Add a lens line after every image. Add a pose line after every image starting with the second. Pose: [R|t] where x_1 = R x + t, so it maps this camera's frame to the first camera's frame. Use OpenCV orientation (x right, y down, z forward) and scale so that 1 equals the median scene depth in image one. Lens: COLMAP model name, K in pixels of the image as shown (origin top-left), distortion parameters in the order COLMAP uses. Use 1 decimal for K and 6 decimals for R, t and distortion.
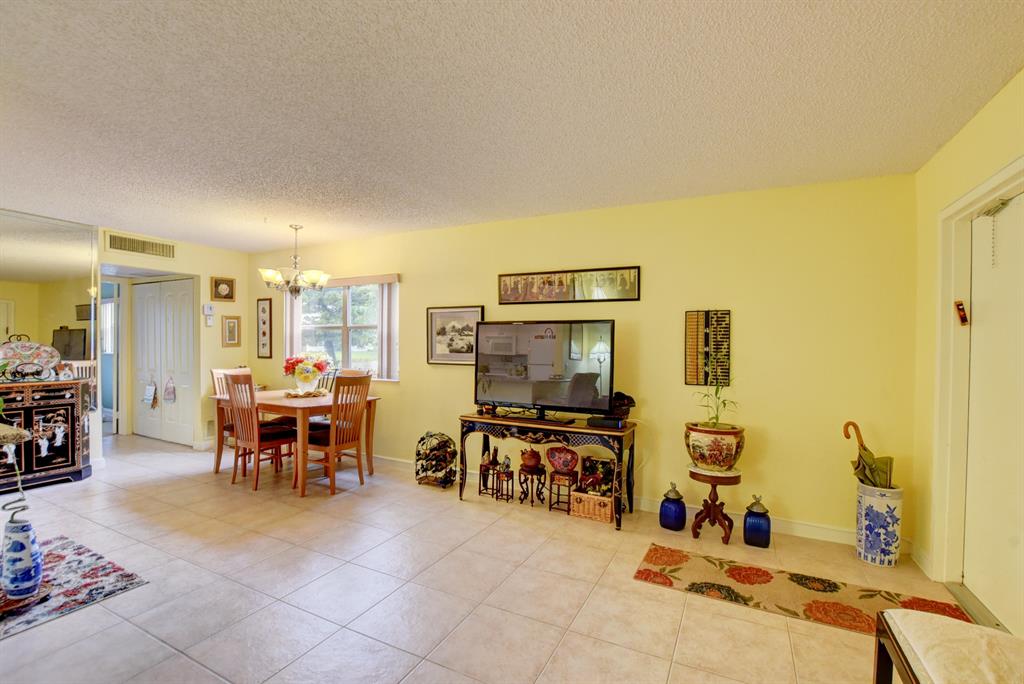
lens RADIAL K [[453.6, 0, 517.1], [0, 453.6, 350.9], [0, 0, 1]] dist [-0.037962, 0.008034]
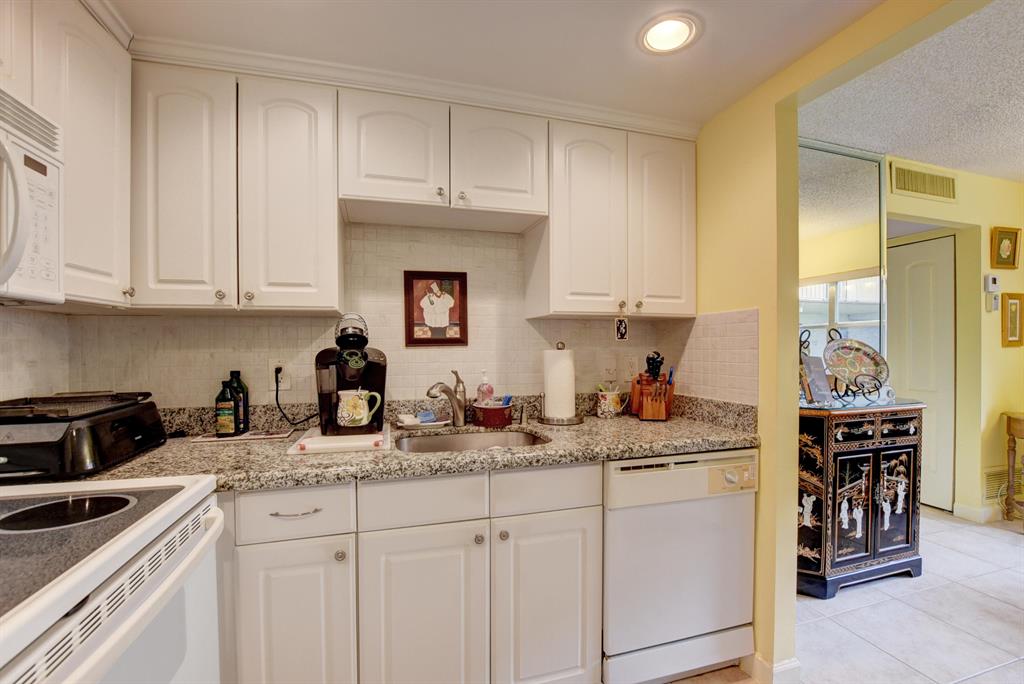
lens RADIAL K [[453.6, 0, 517.1], [0, 453.6, 350.9], [0, 0, 1]] dist [-0.037962, 0.008034]
pose [[0.682935, -0.002086, -0.730476, -0.890748], [-0.001492, 0.999990, -0.004250, -0.001210], [0.730477, 0.003992, 0.682925, 0.197895]]
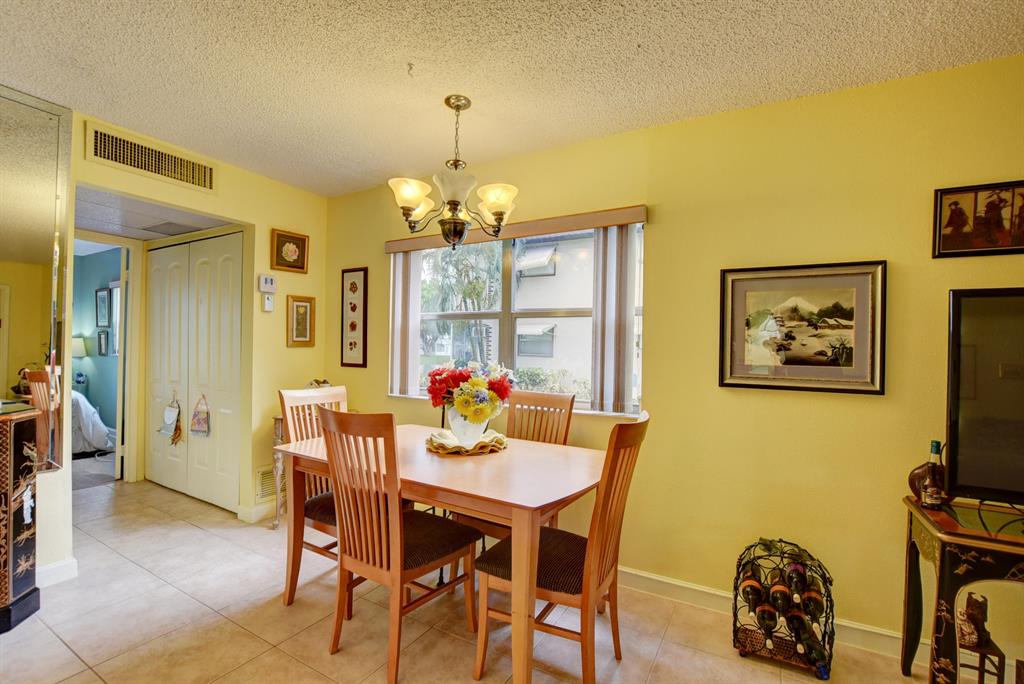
lens RADIAL K [[453.6, 0, 517.1], [0, 453.6, 350.9], [0, 0, 1]] dist [-0.037962, 0.008034]
pose [[0.998603, 0.011383, -0.051601, -0.420292], [-0.011940, 0.999874, -0.010501, -0.001540], [0.051475, 0.011103, 0.998613, 0.543526]]
